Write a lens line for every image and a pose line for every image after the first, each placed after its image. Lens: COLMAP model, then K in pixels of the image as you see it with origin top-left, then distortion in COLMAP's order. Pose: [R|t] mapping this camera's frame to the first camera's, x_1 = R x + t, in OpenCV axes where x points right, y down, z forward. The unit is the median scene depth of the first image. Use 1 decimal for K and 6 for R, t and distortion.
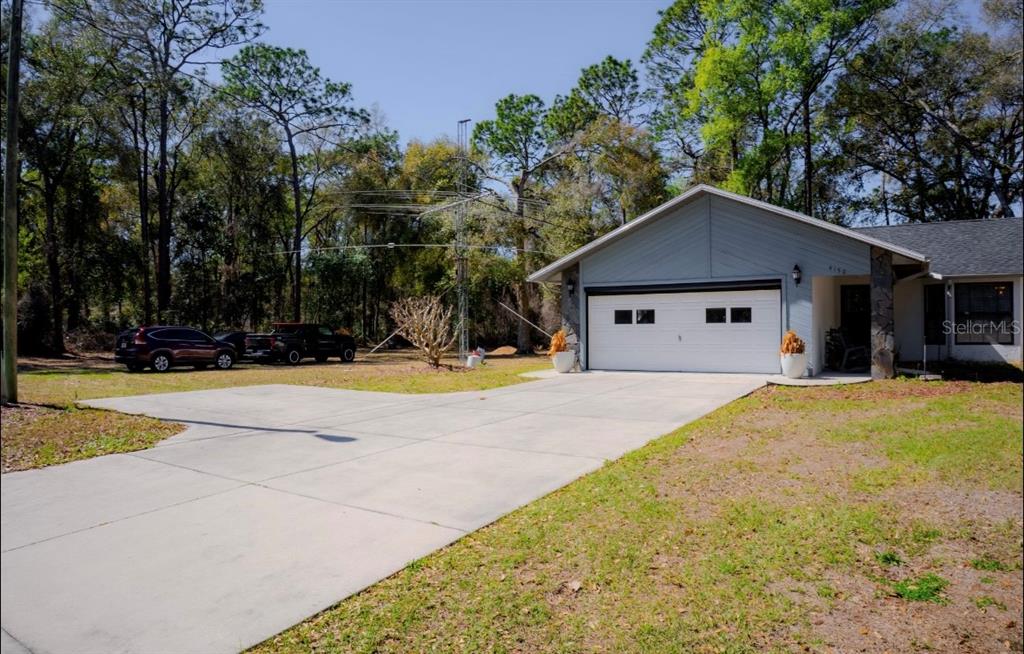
lens RADIAL K [[672.6, 0, 515.1], [0, 672.6, 326.5], [0, 0, 1]] dist [-0.136116, 0.041327]
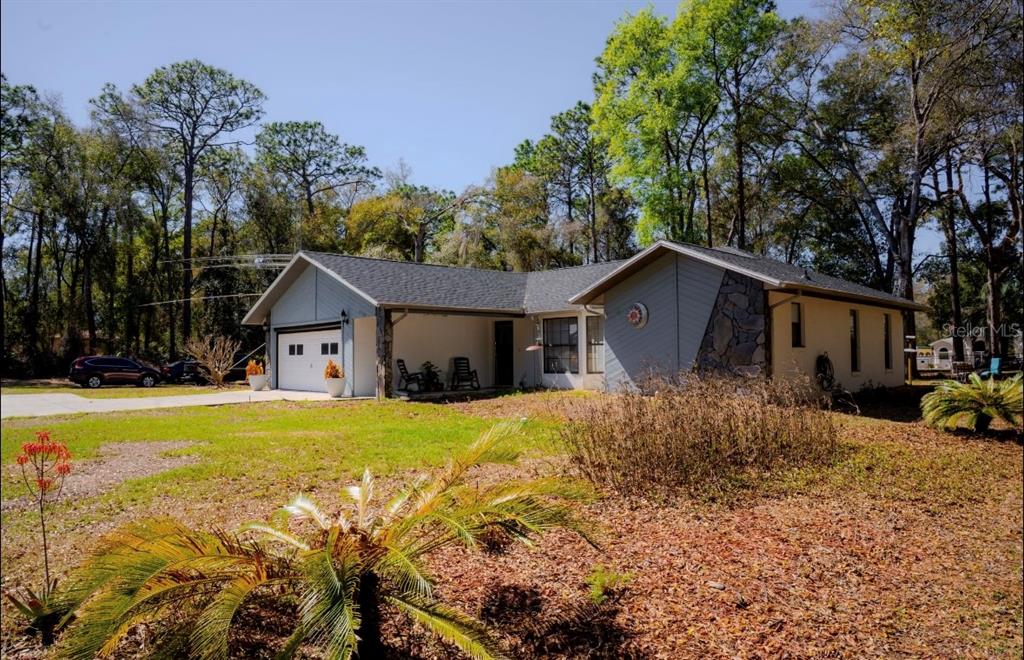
lens RADIAL K [[669.3, 0, 512.0], [0, 669.3, 330.0], [0, 0, 1]] dist [-0.138753, 0.041718]
pose [[0.968161, -0.012065, -0.250037, 0.673062], [0.002905, 0.999312, -0.036971, -0.003104], [0.250311, 0.035068, 0.967530, -0.113725]]
